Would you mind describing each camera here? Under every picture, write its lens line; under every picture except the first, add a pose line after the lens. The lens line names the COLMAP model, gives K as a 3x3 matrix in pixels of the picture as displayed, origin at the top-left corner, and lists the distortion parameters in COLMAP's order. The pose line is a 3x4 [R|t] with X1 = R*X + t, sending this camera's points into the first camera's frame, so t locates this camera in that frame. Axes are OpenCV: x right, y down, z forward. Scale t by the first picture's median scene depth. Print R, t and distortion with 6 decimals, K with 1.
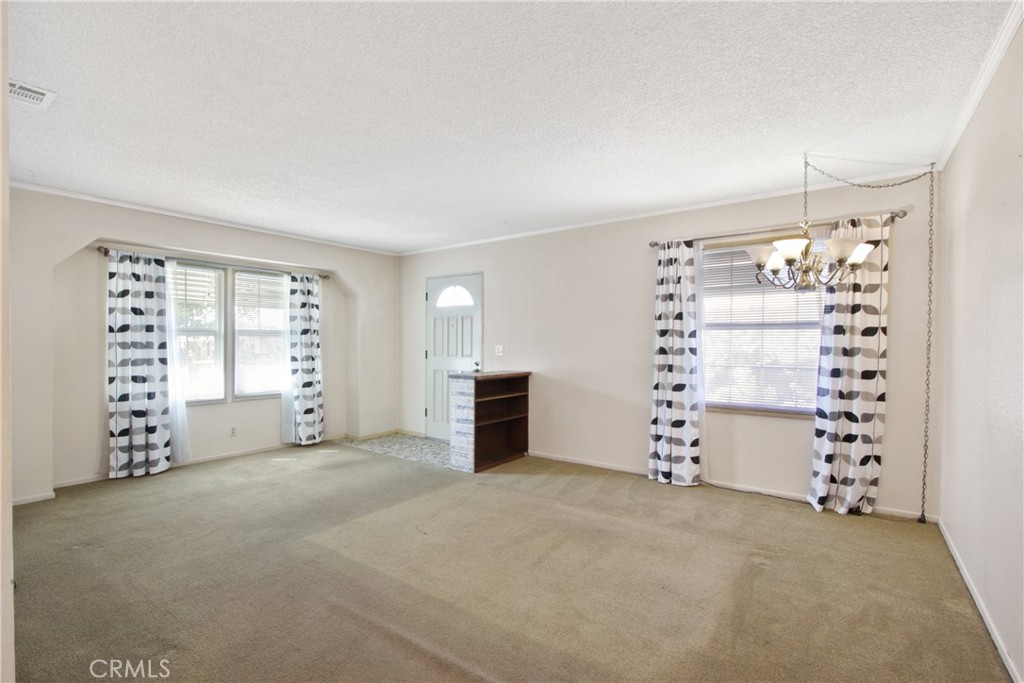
lens RADIAL K [[470.4, 0, 517.0], [0, 470.4, 349.8], [0, 0, 1]] dist [-0.019683, 0.004356]
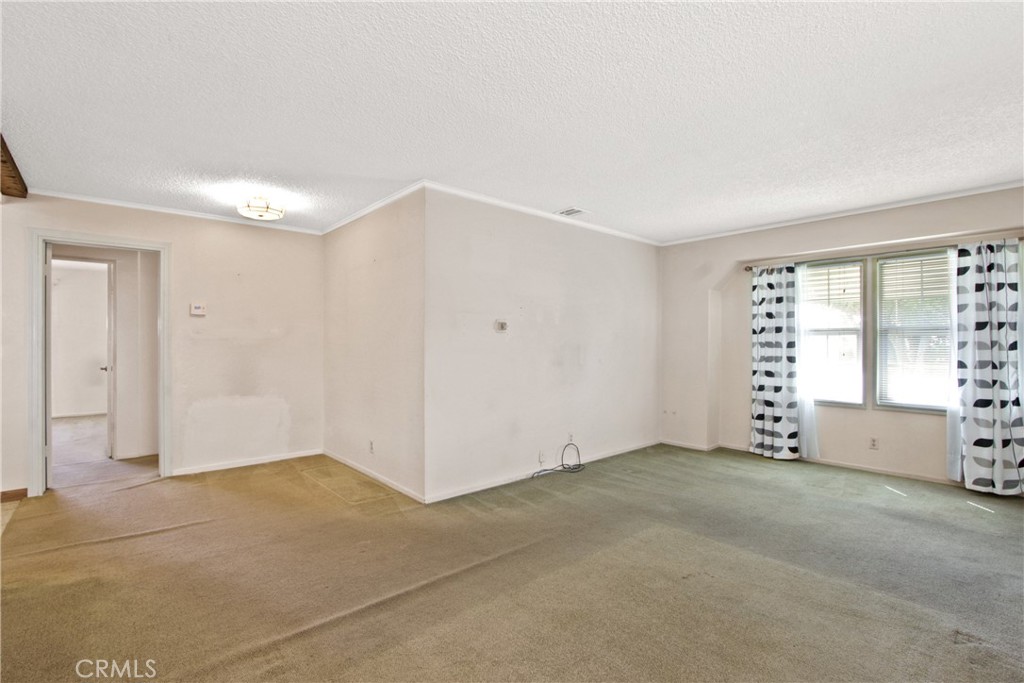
lens RADIAL K [[470.4, 0, 515.2], [0, 470.4, 341.2], [0, 0, 1]] dist [-0.019683, 0.004356]
pose [[-0.218858, -0.003794, -0.975749, 0.437461], [-0.013311, 0.999911, -0.000902, -0.007865], [0.975666, 0.012791, -0.218889, 0.591850]]
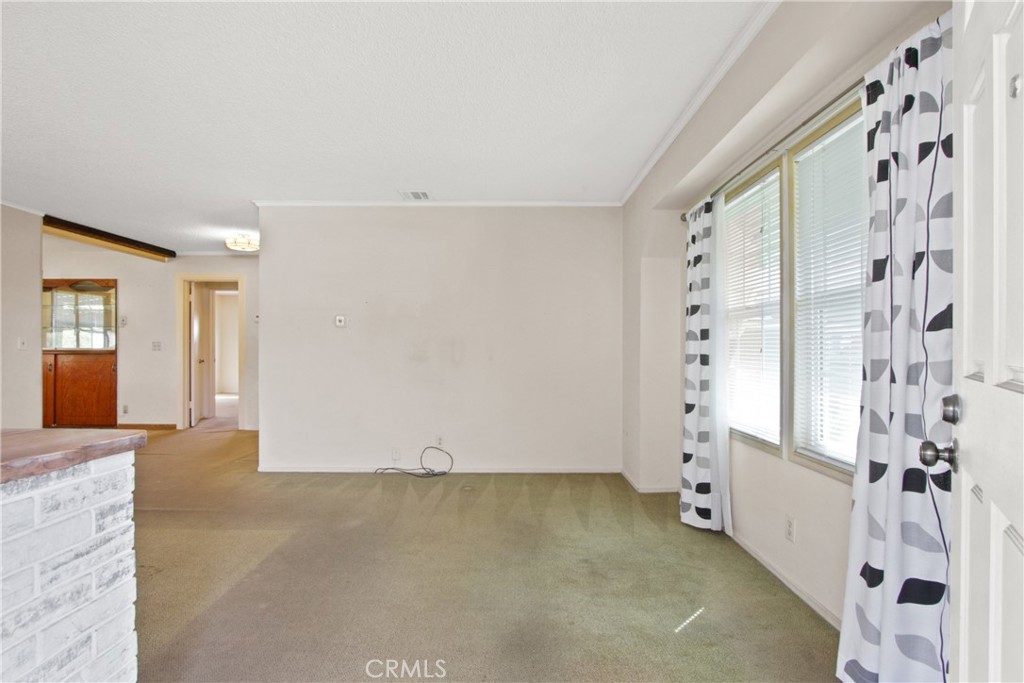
lens RADIAL K [[470.4, 0, 511.7], [0, 470.4, 346.7], [0, 0, 1]] dist [-0.019683, 0.004356]
pose [[-0.810701, -0.006569, -0.585423, -0.159645], [-0.010875, 0.999933, 0.003839, 0.007541], [0.585359, 0.009479, -0.810719, 1.331521]]
